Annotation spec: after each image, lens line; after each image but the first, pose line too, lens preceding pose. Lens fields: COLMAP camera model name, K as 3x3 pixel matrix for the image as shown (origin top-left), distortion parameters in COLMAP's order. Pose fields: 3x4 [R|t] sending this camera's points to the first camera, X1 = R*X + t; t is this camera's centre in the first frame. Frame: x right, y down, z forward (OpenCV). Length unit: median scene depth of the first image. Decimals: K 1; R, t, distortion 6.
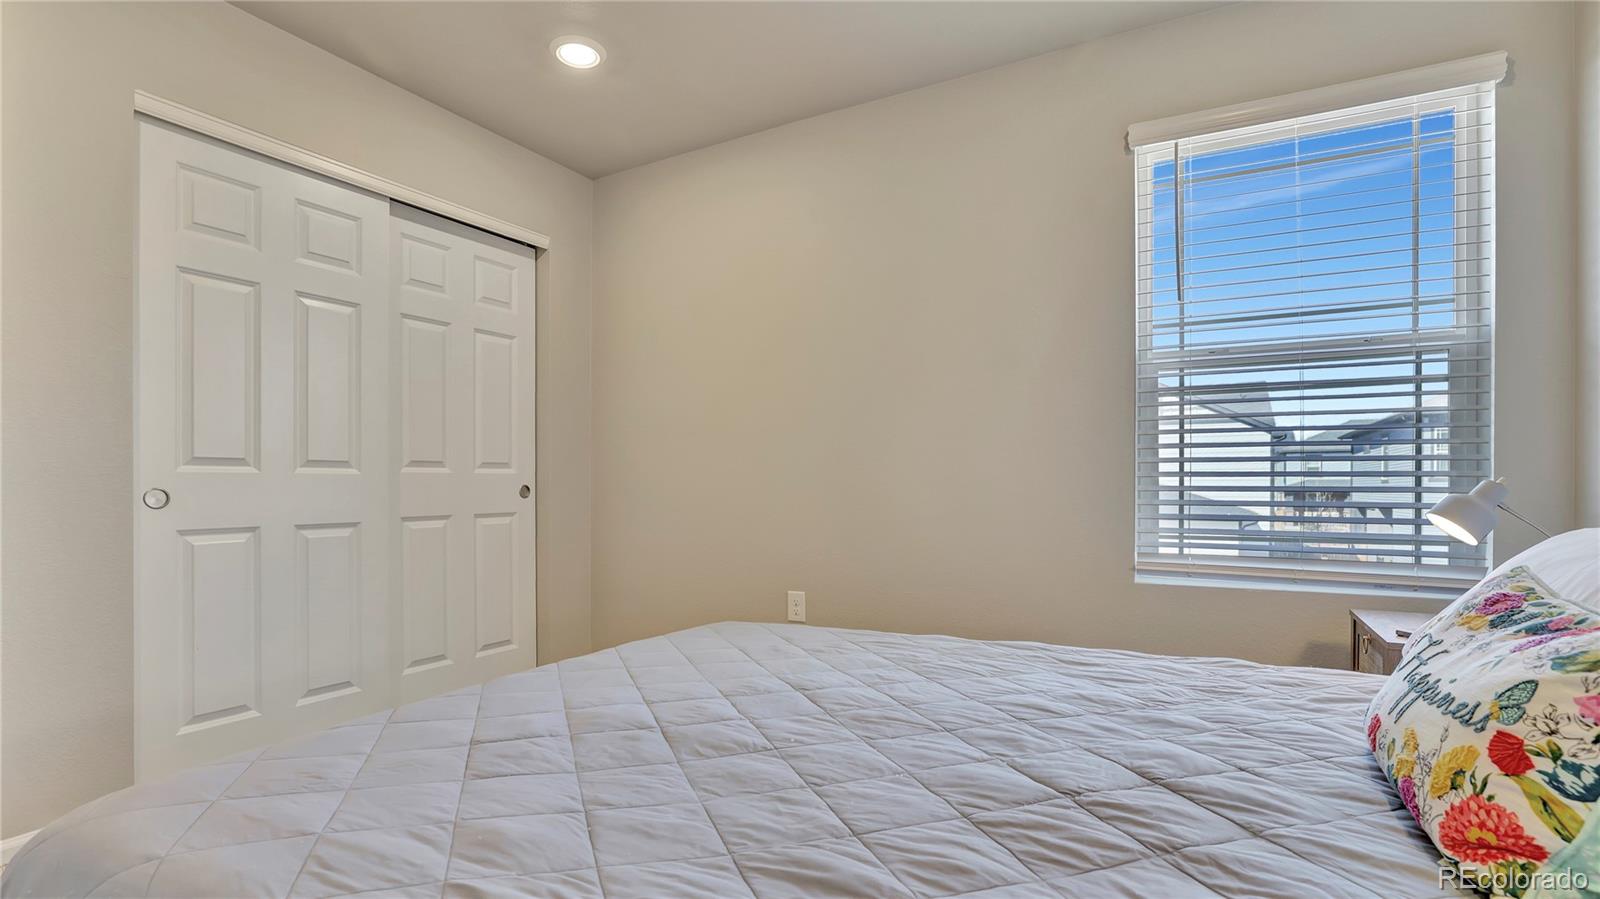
lens RADIAL K [[689.9, 0, 798.0], [0, 689.9, 452.2], [0, 0, 1]] dist [-0.044691, 0.016468]
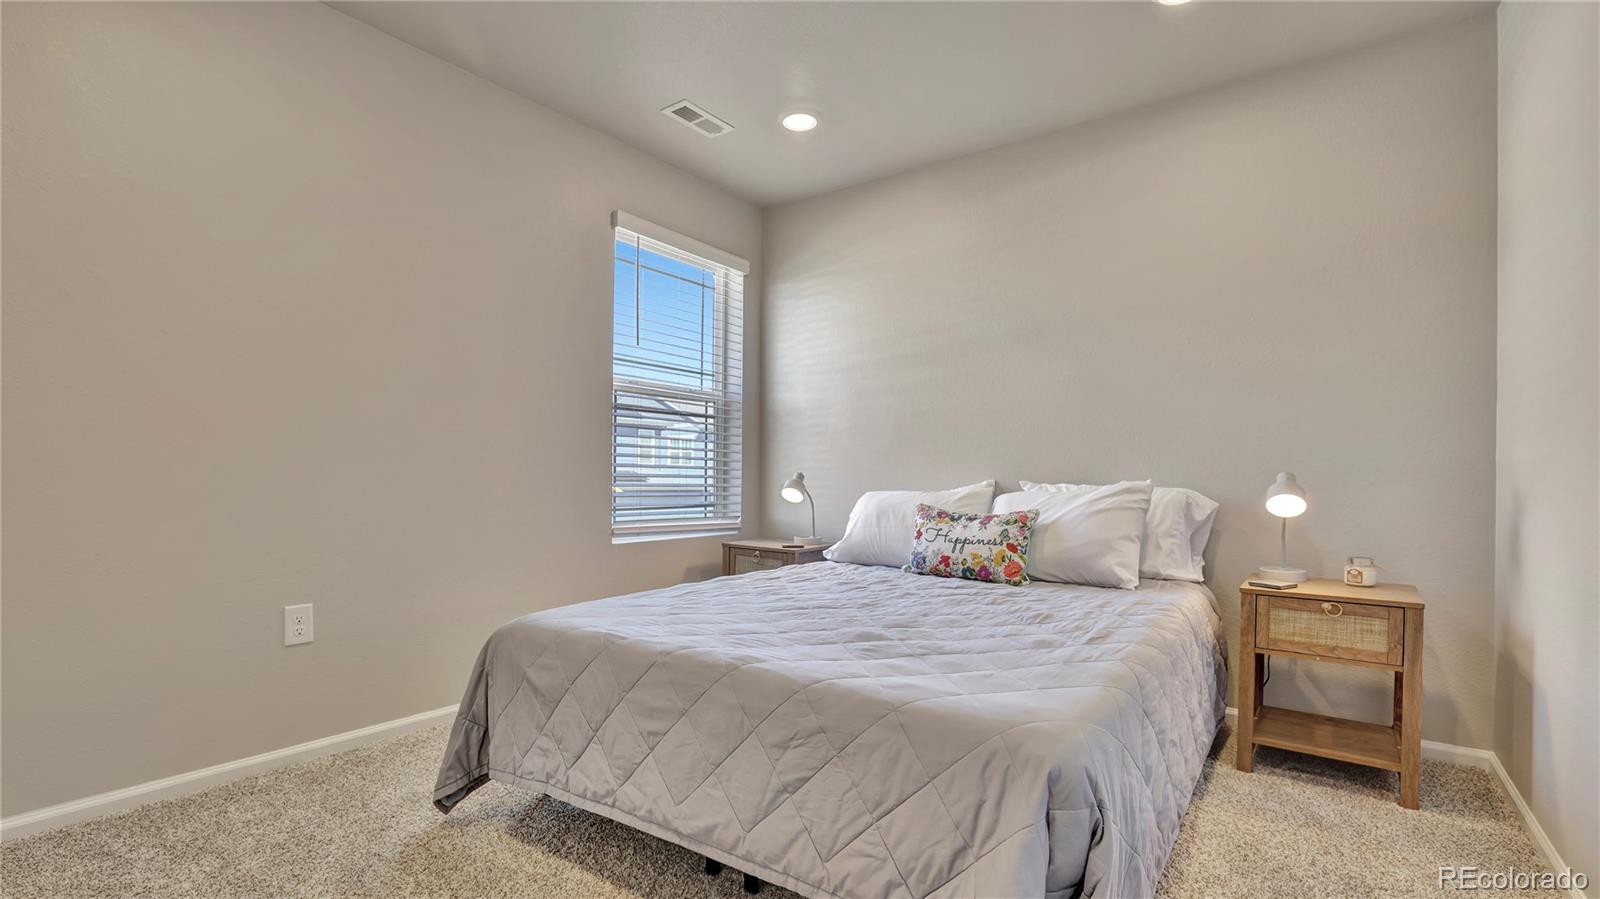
lens RADIAL K [[689.9, 0, 798.0], [0, 689.9, 452.2], [0, 0, 1]] dist [-0.044691, 0.016468]
pose [[0.190551, 0.030617, 0.981200, -0.851244], [-0.061998, 0.997894, -0.019098, 0.008954], [-0.979718, -0.057194, 0.192048, 0.391578]]
